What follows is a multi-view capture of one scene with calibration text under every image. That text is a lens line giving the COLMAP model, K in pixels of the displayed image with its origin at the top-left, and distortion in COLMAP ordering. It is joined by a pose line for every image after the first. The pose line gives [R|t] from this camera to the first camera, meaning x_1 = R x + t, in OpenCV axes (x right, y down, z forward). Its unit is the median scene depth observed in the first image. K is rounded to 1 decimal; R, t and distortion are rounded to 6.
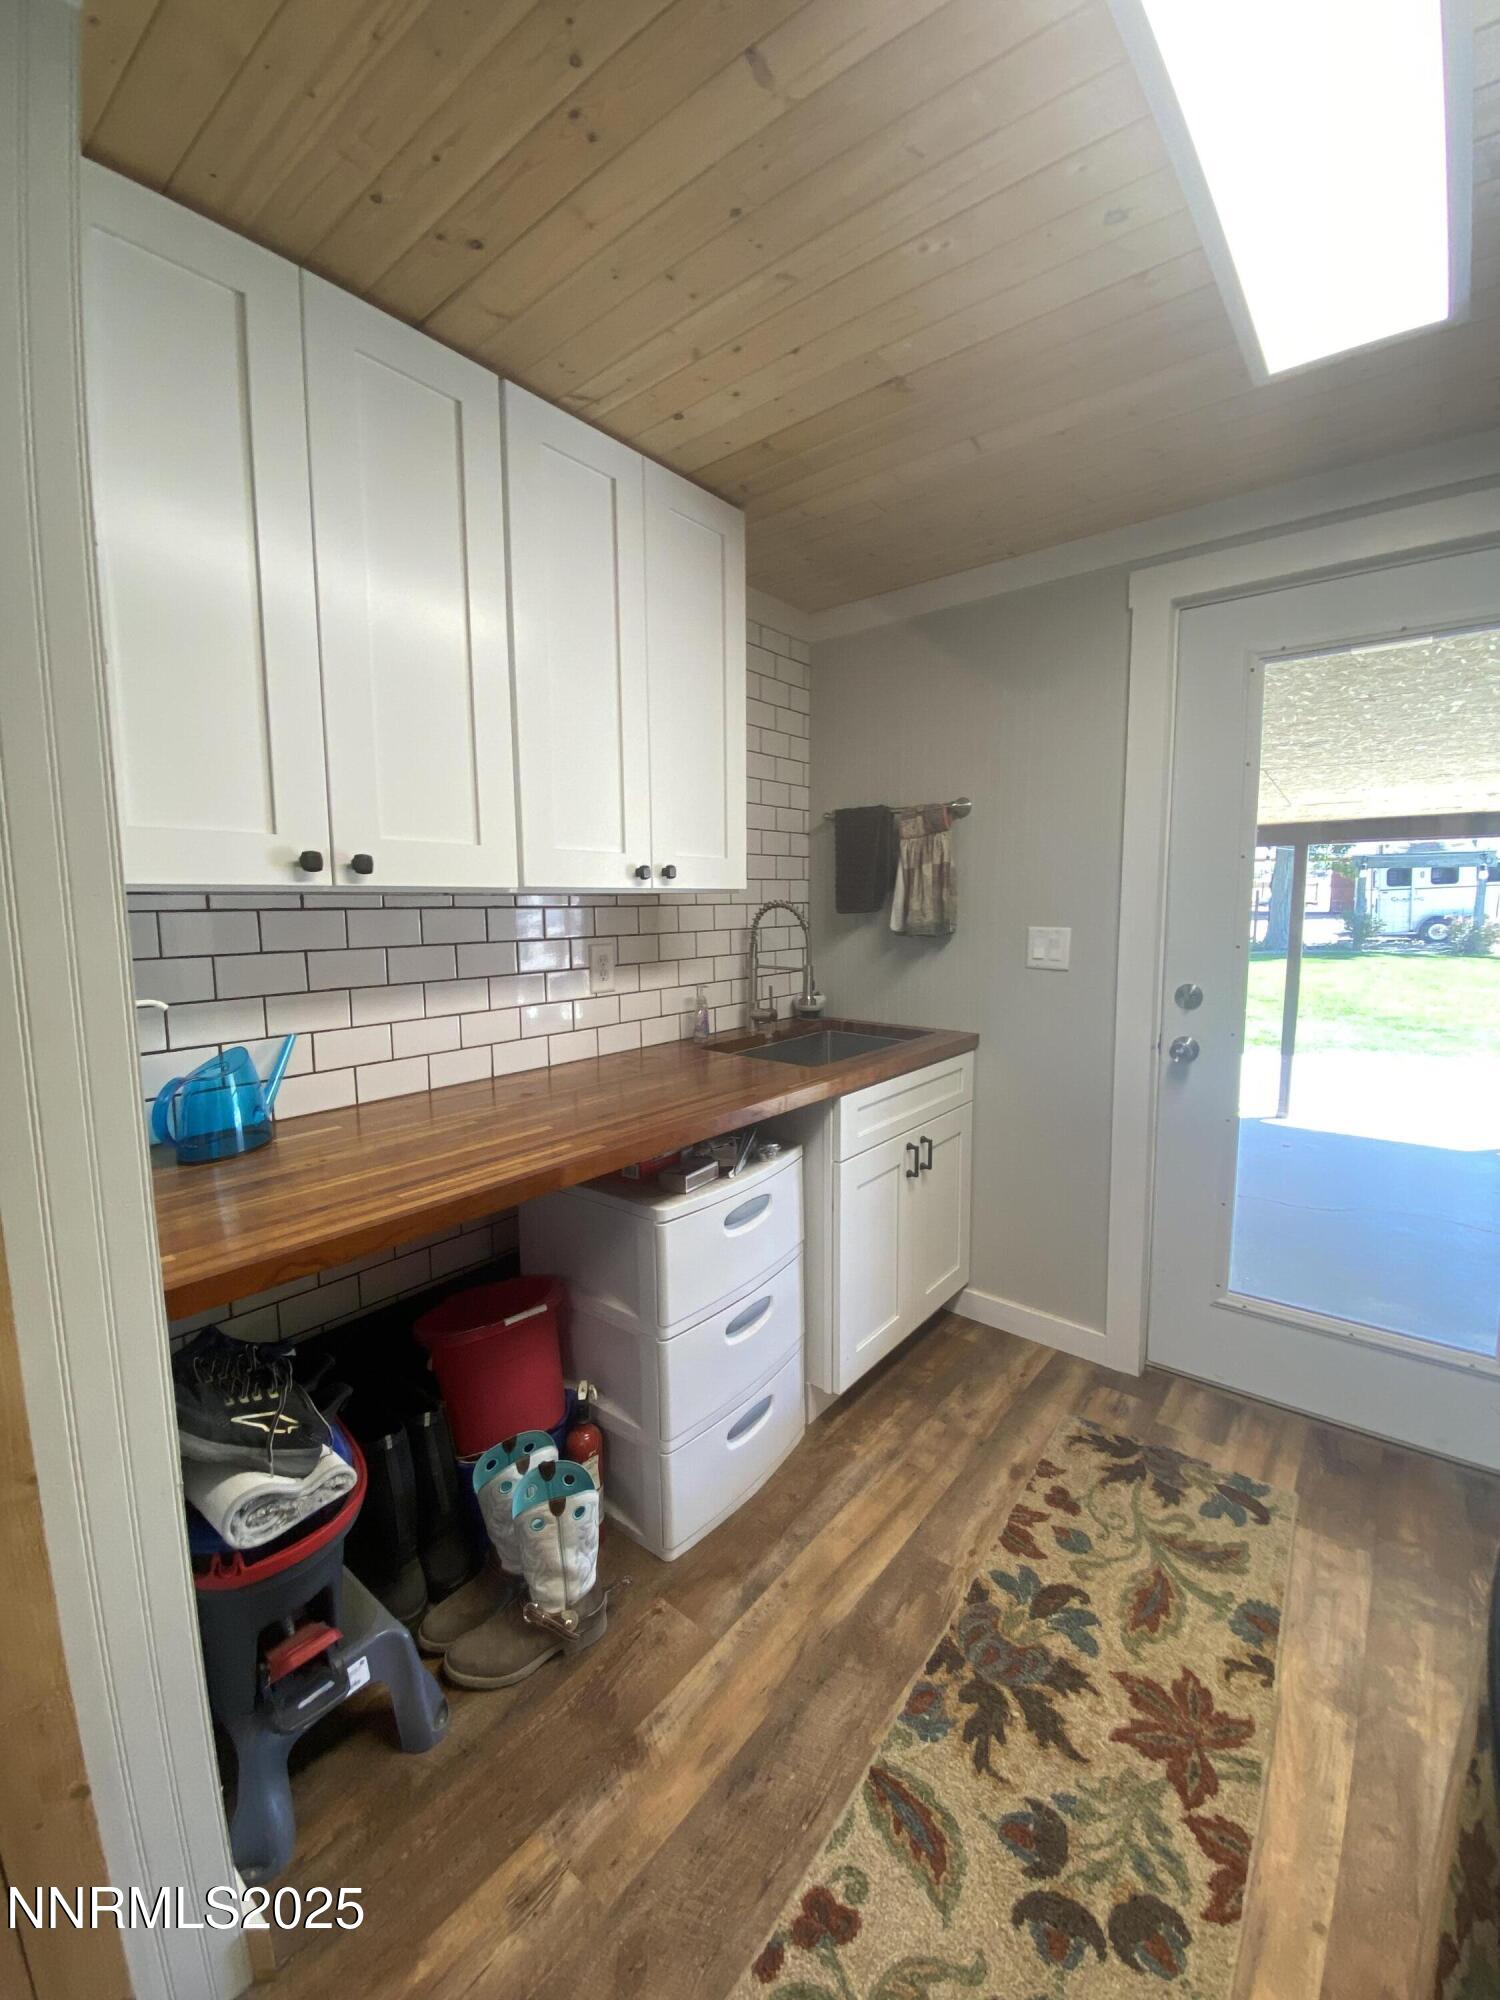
lens RADIAL K [[810.1, 0, 756.7], [0, 810.1, 990.8], [0, 0, 1]] dist [-0.000880, -0.009712]
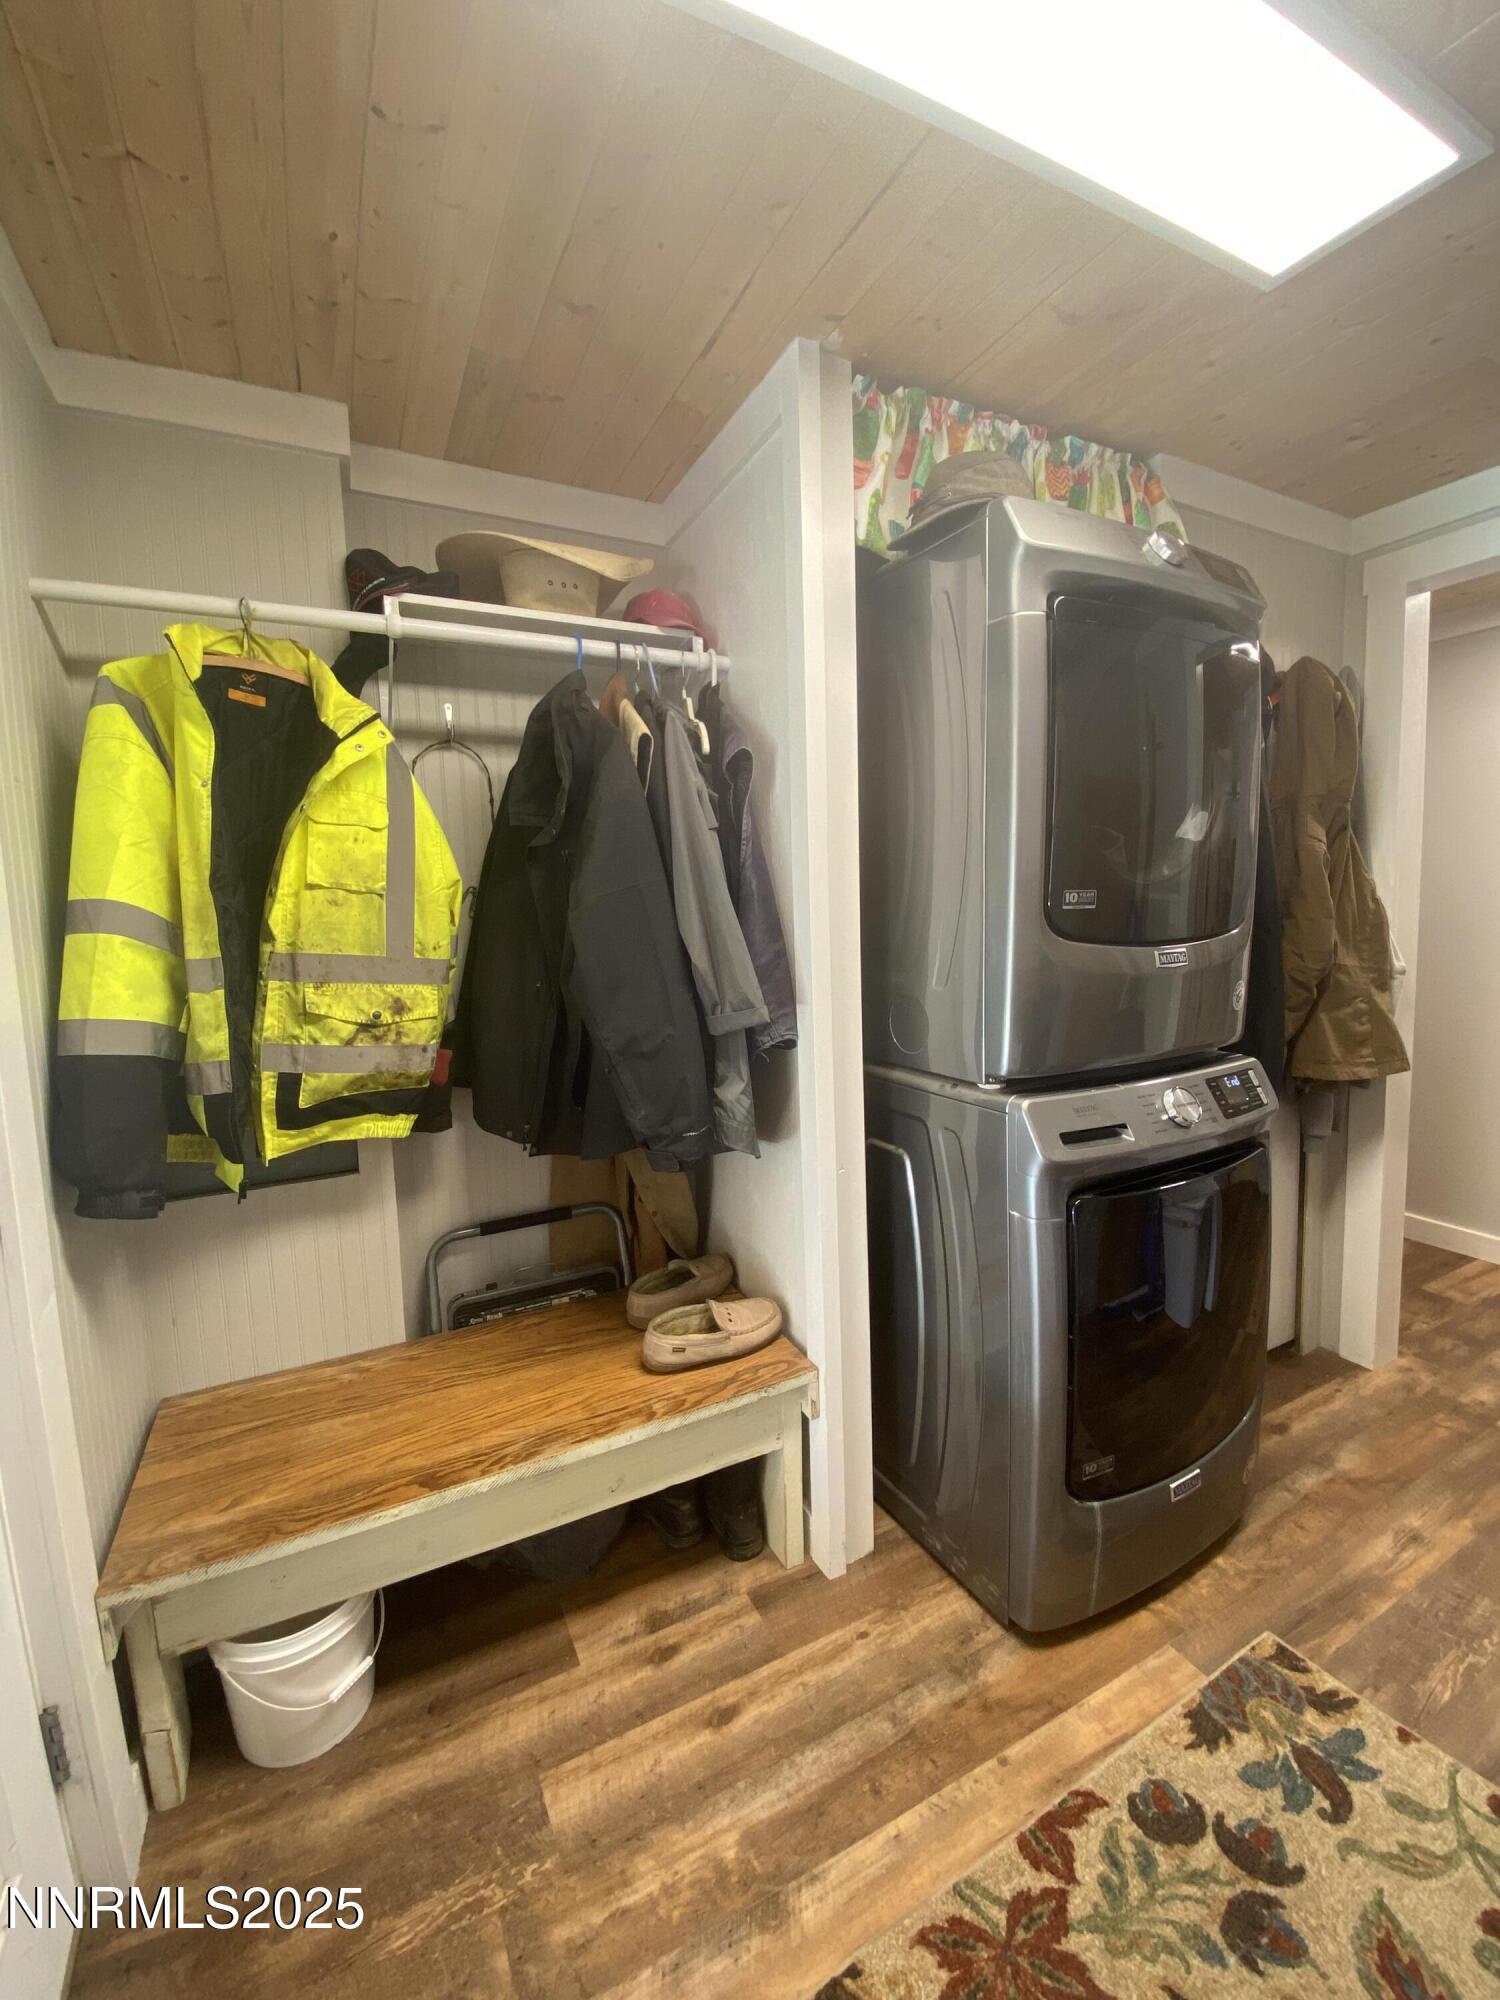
lens RADIAL K [[810.1, 0, 756.7], [0, 810.1, 990.8], [0, 0, 1]] dist [-0.000880, -0.009712]
pose [[-0.911728, -0.026251, 0.409955, 0.538959], [0.064293, 0.976539, 0.205519, -0.200826], [-0.405733, 0.213735, -0.888650, 1.798722]]
